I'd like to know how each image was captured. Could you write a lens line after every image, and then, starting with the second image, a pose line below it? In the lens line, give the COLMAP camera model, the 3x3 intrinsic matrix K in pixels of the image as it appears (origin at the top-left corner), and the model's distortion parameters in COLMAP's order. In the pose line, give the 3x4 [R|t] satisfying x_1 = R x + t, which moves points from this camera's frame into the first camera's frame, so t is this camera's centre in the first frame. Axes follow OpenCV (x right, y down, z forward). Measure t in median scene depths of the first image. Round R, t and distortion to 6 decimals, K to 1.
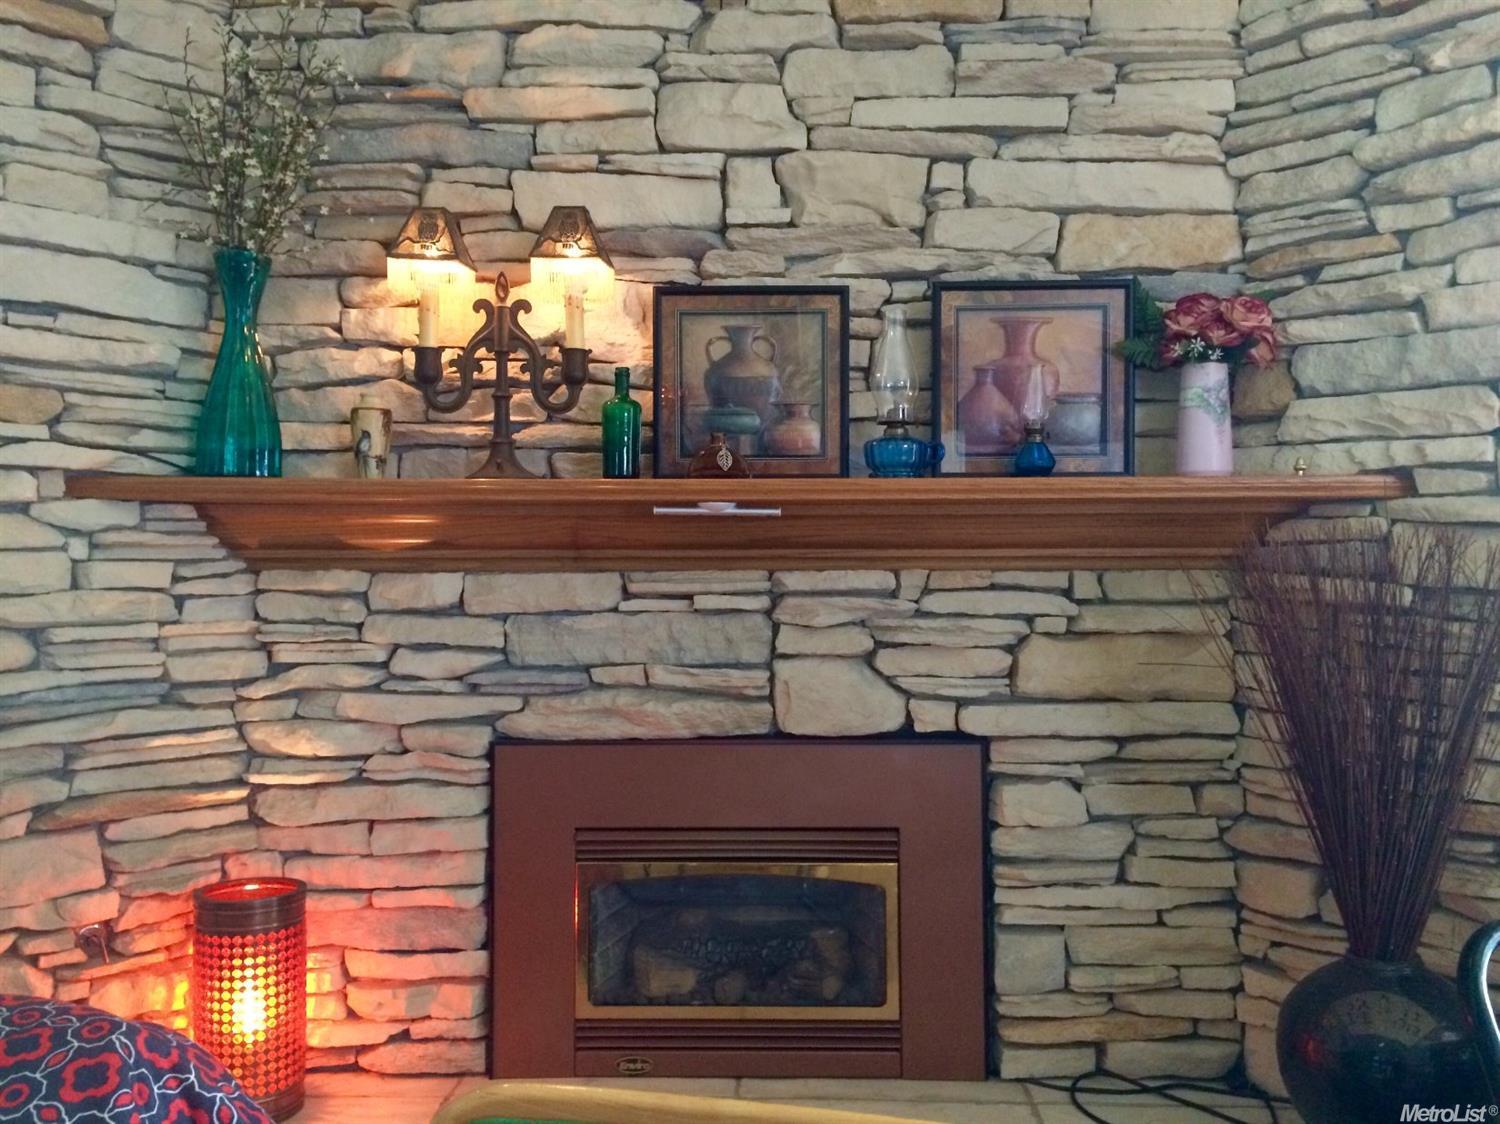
lens RADIAL K [[1277.0, 0, 750.6], [0, 1277.0, 554.0], [0, 0, 1]] dist [0.095628, -0.129589]
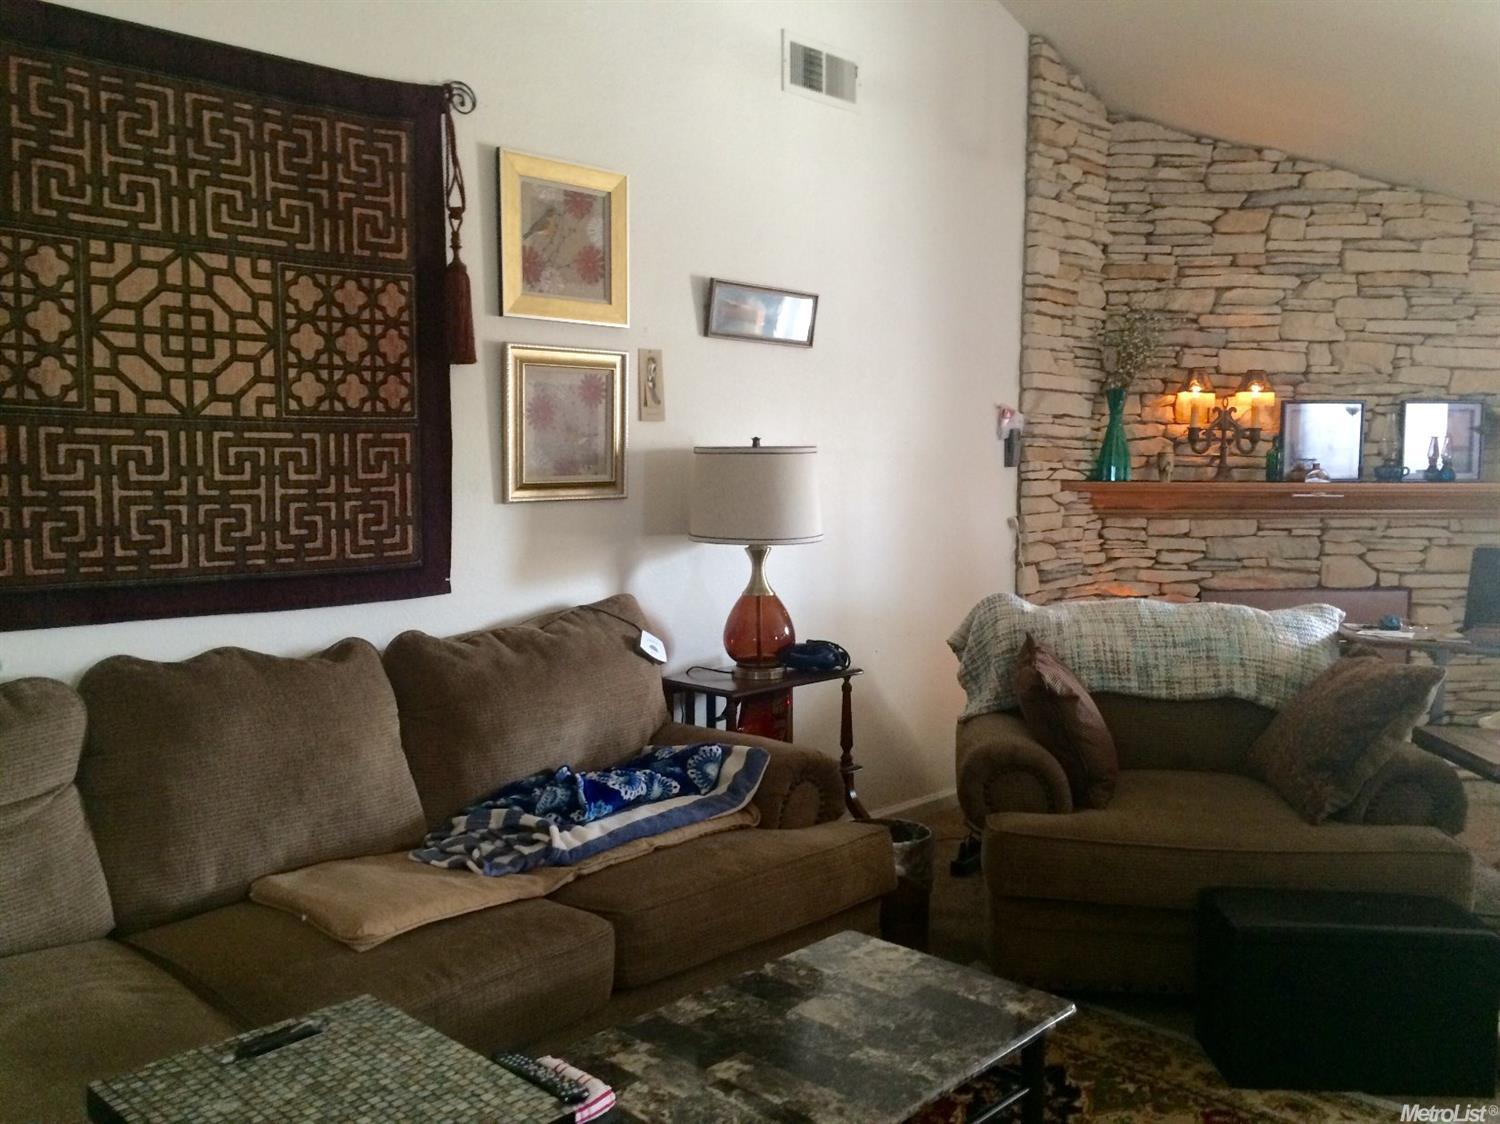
lens RADIAL K [[1277.0, 0, 750.6], [0, 1277.0, 554.0], [0, 0, 1]] dist [0.095628, -0.129589]
pose [[0.999207, 0.000651, 0.039807, -1.139654], [-0.003478, 0.997471, 0.070996, -0.088515], [-0.039660, -0.071078, 0.996682, -1.356282]]
